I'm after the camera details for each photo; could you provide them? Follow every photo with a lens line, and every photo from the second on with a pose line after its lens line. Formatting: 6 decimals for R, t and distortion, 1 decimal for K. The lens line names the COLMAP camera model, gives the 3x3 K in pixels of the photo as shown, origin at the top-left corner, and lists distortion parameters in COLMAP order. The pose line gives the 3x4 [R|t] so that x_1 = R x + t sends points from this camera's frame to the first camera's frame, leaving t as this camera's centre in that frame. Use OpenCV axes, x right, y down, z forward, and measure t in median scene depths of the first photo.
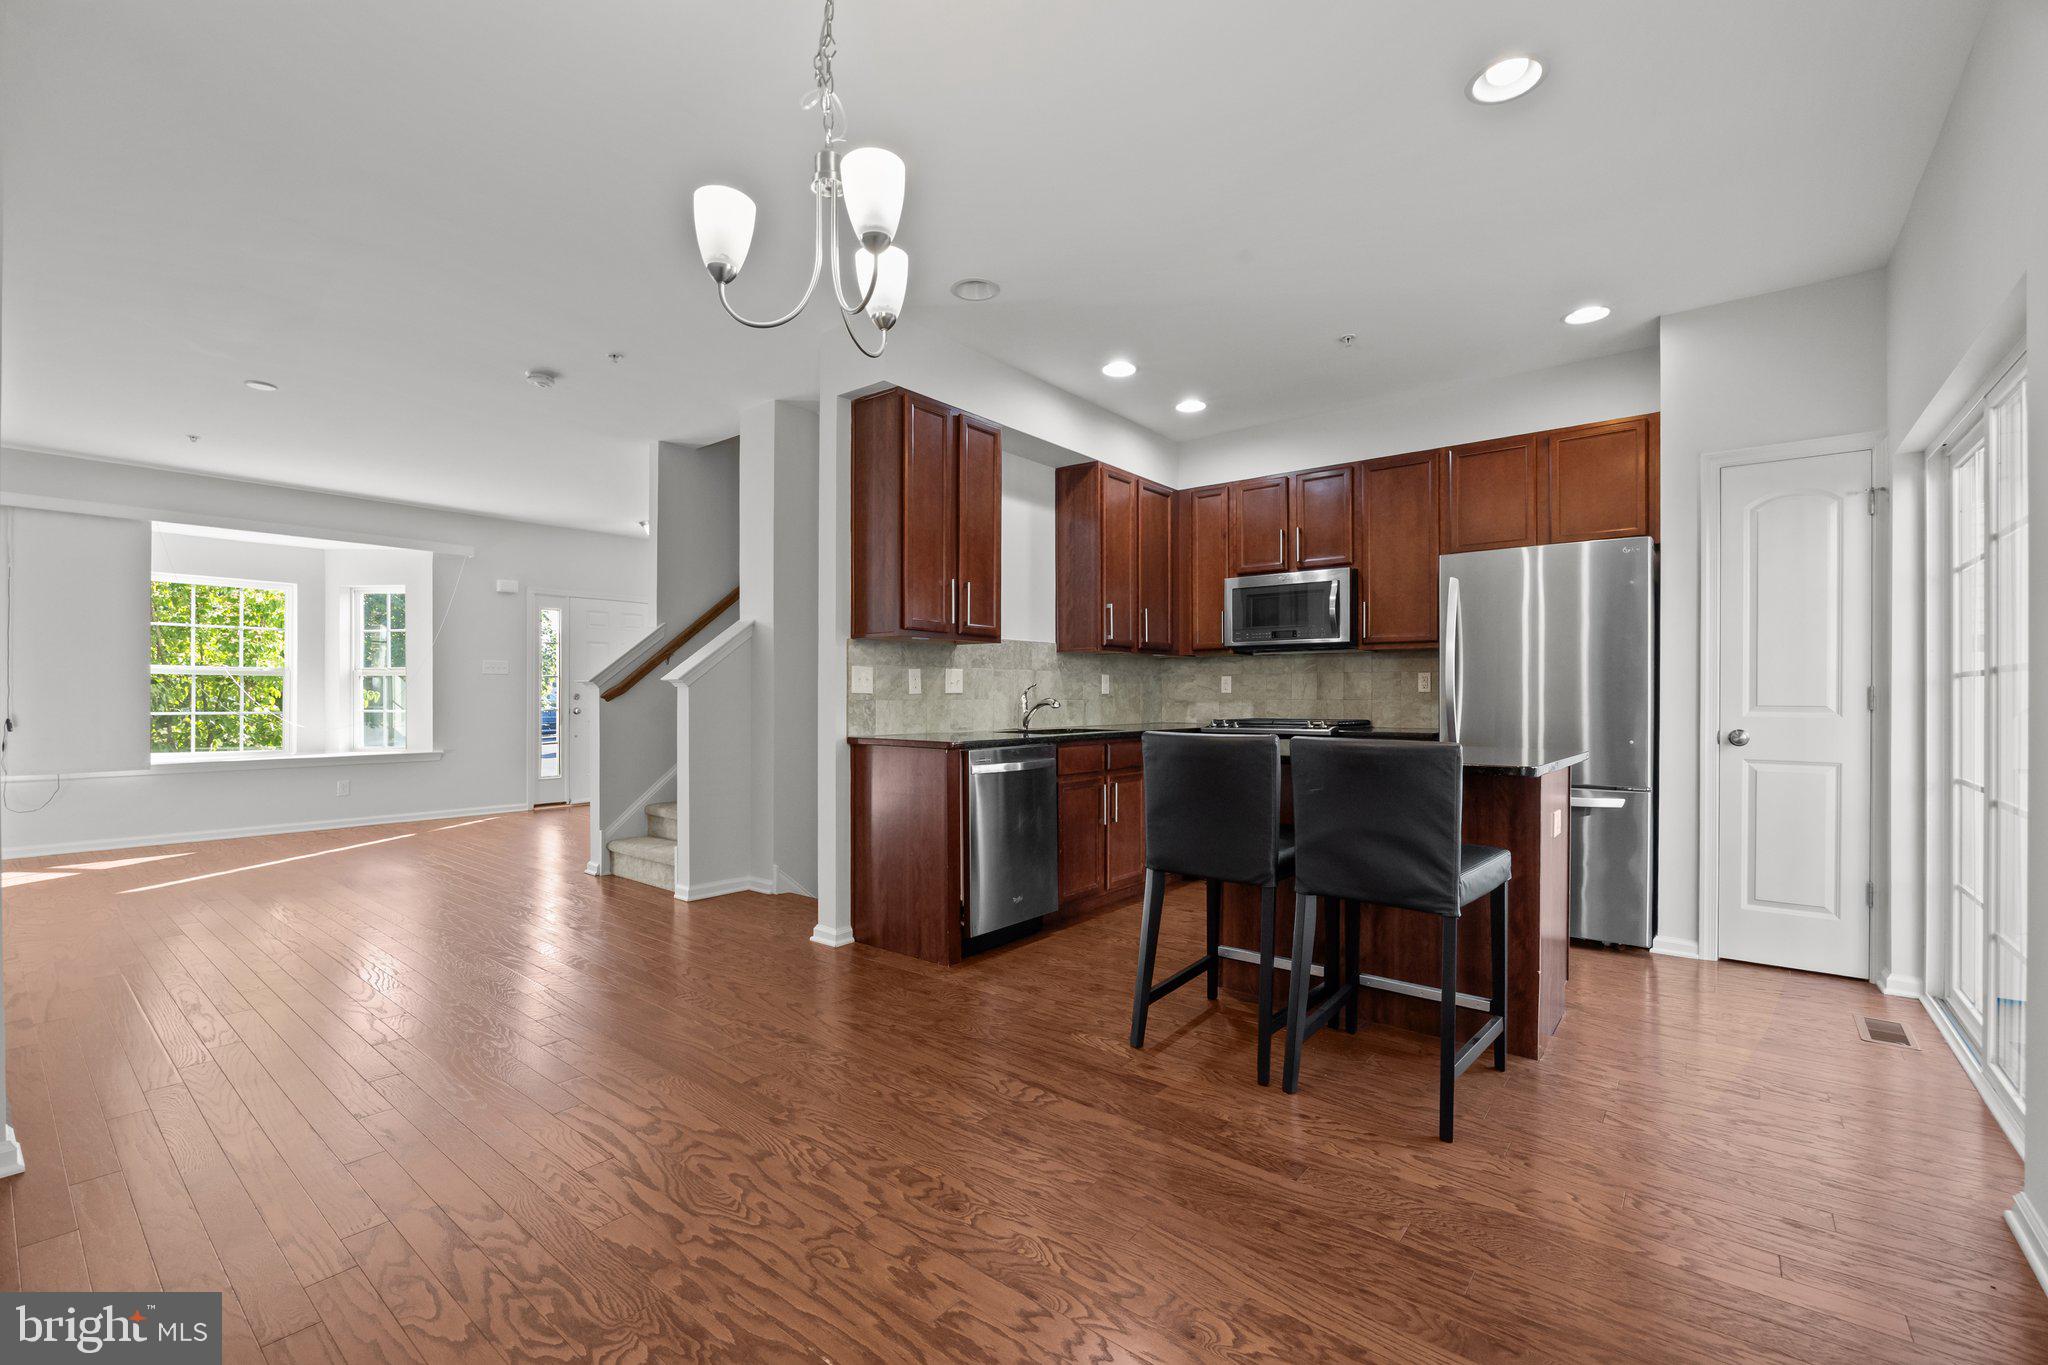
lens RADIAL K [[871.6, 0, 1024.4], [0, 871.6, 697.1], [0, 0, 1]] dist [-0.011220, 0.000391]
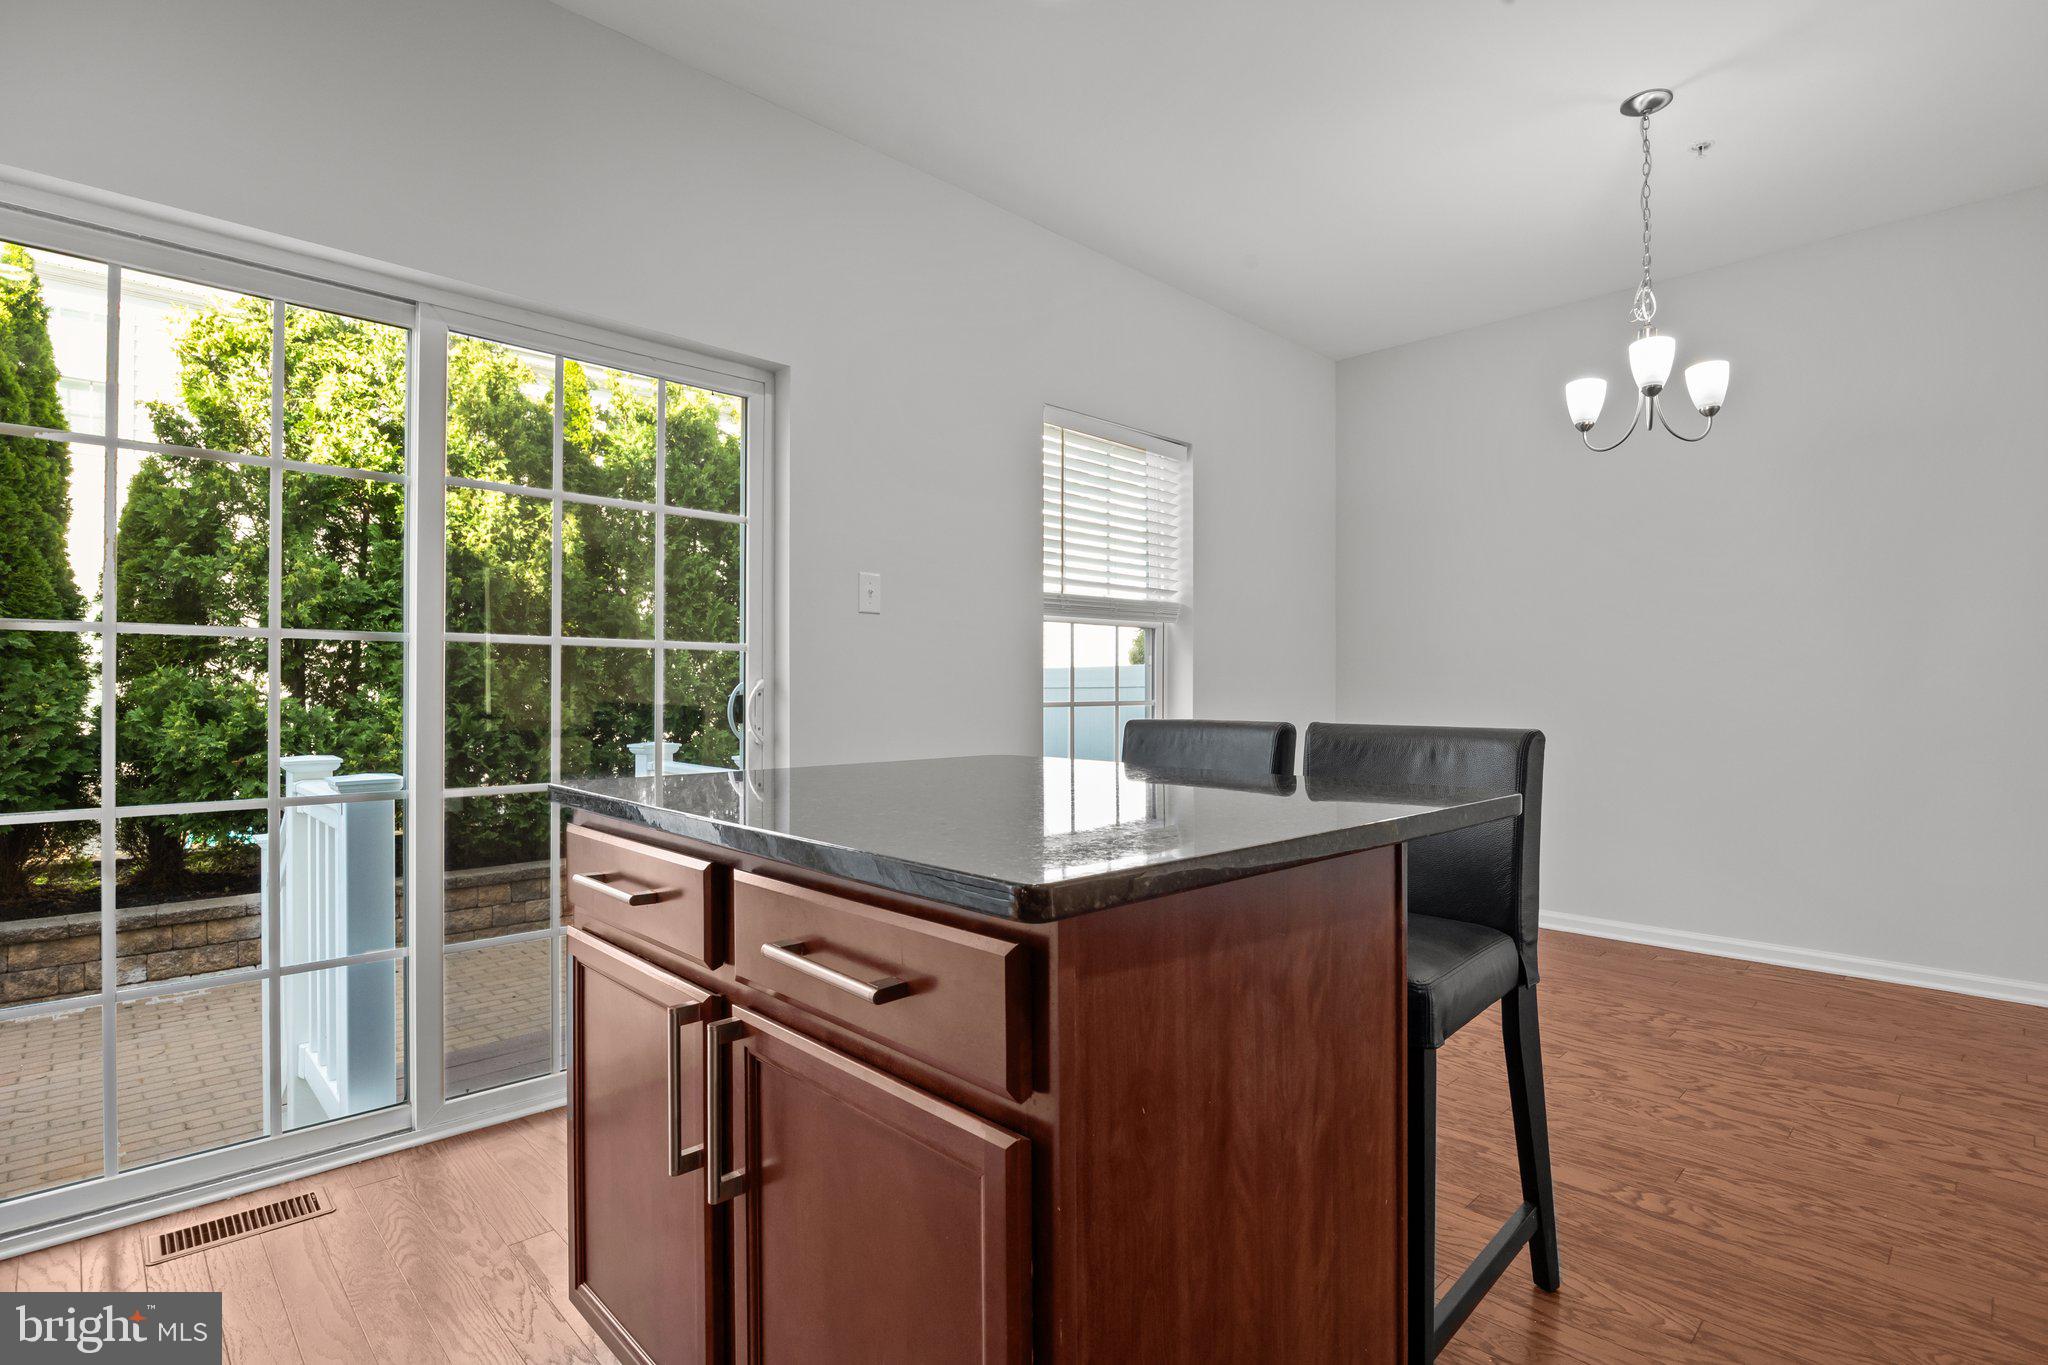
lens RADIAL K [[984.1, 0, 1051.2], [0, 984.1, 687.5], [0, 0, 1]] dist [0.000063, -0.000317]
pose [[-0.994437, -0.000300, 0.105333, 0.219450], [-0.000340, 1.000000, -0.000364, 0.008385], [-0.105333, -0.000398, -0.994437, 0.963327]]
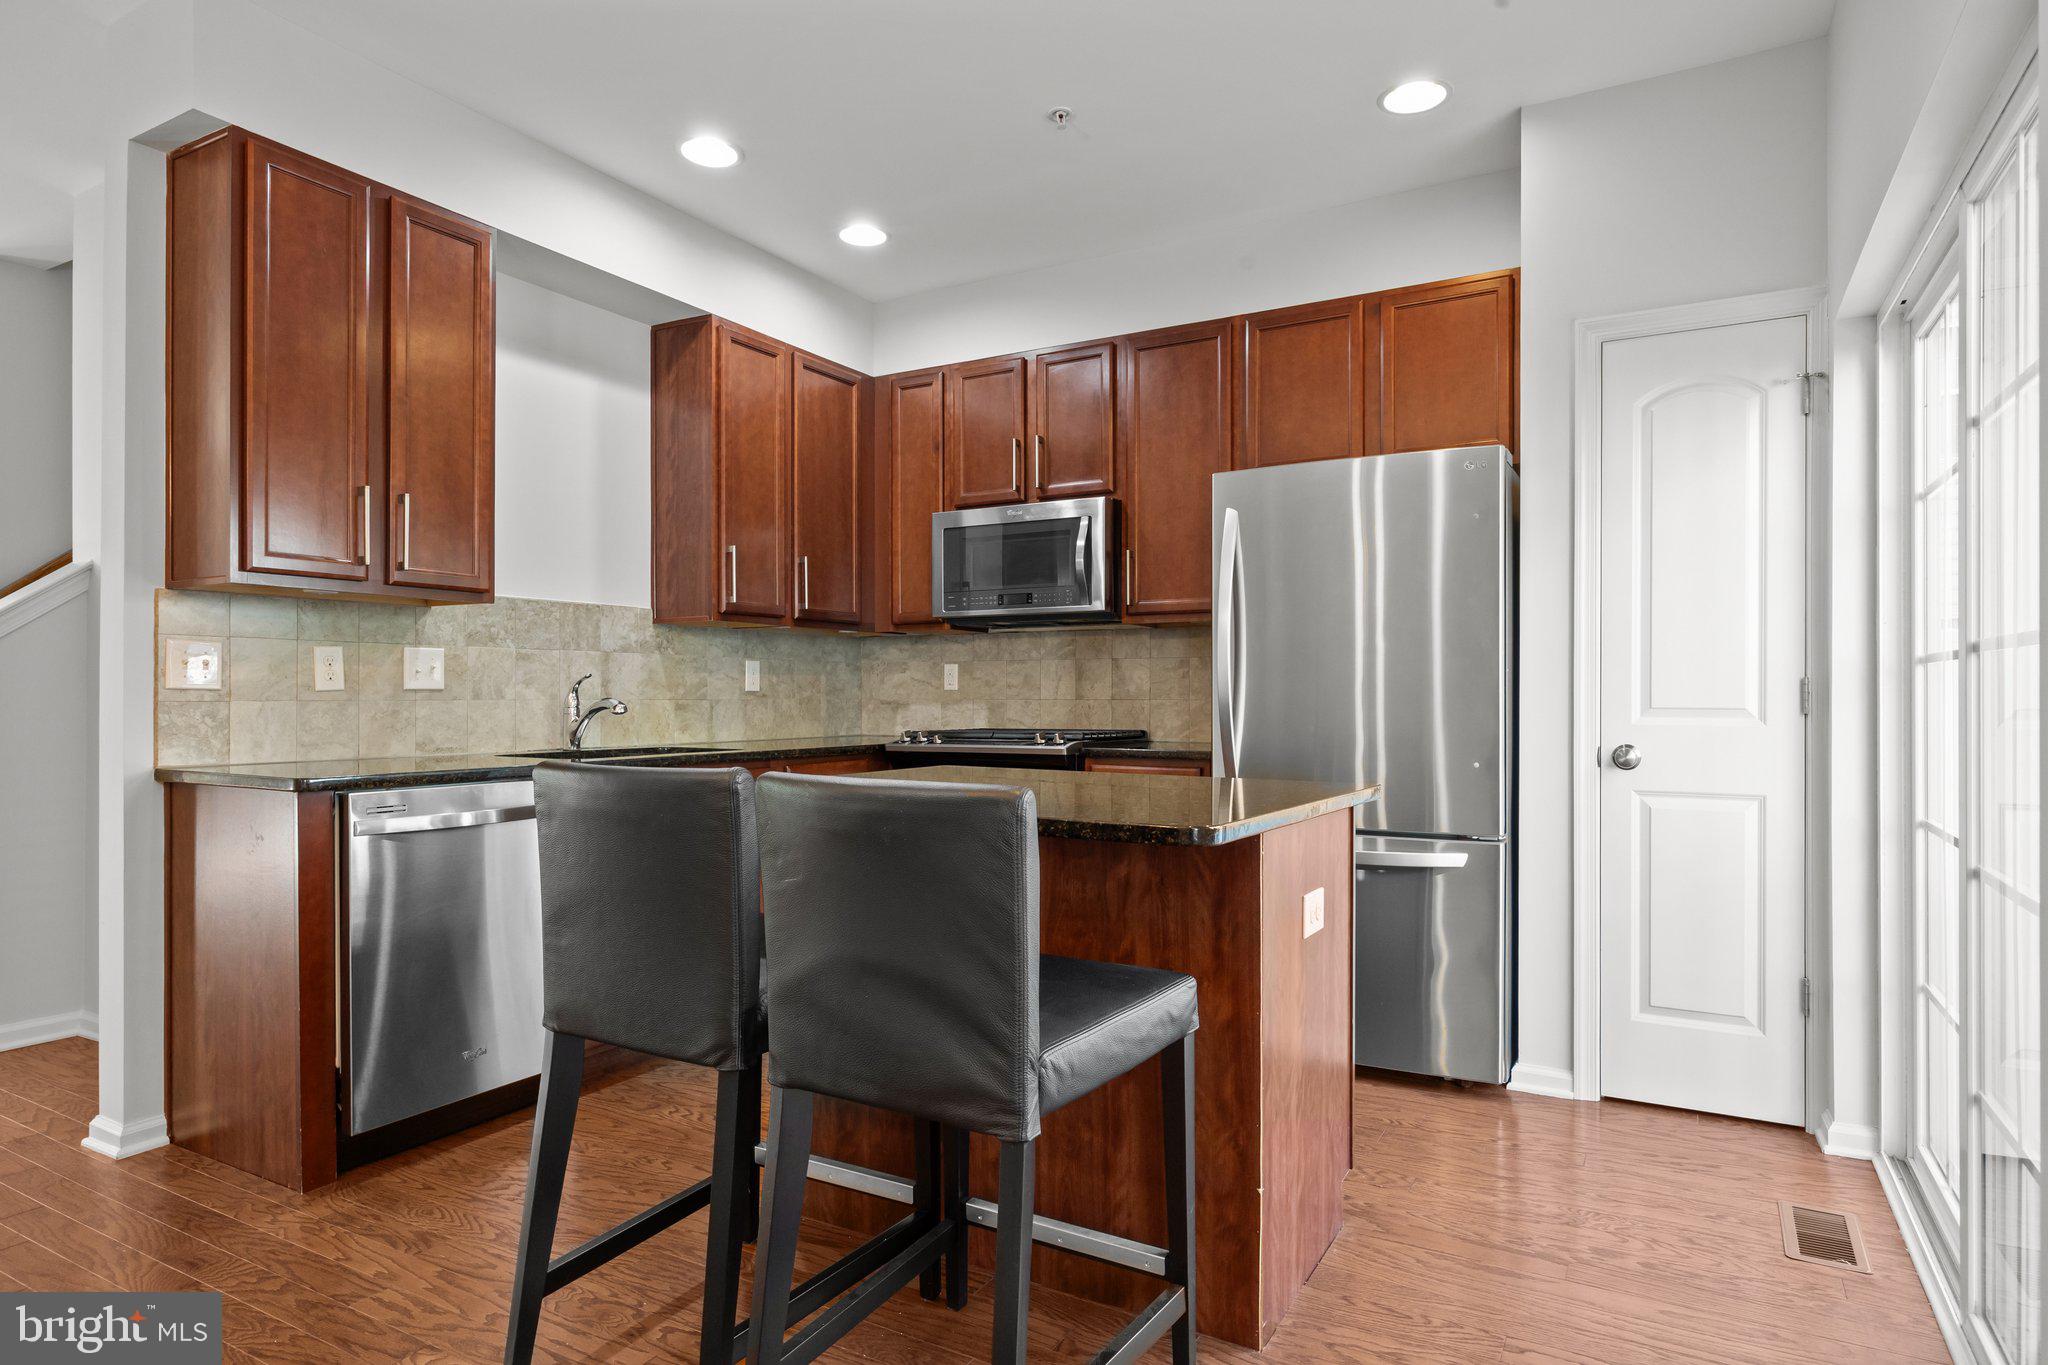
lens RADIAL K [[1149.7, 0, 1030.2], [0, 1149.7, 694.5], [0, 0, 1]] dist [0.000822, -0.000172]
pose [[0.986702, -0.000484, 0.162537, 0.182289], [0.000888, 0.999997, -0.002414, 0.001179], [-0.162535, 0.002526, 0.986700, 0.164890]]
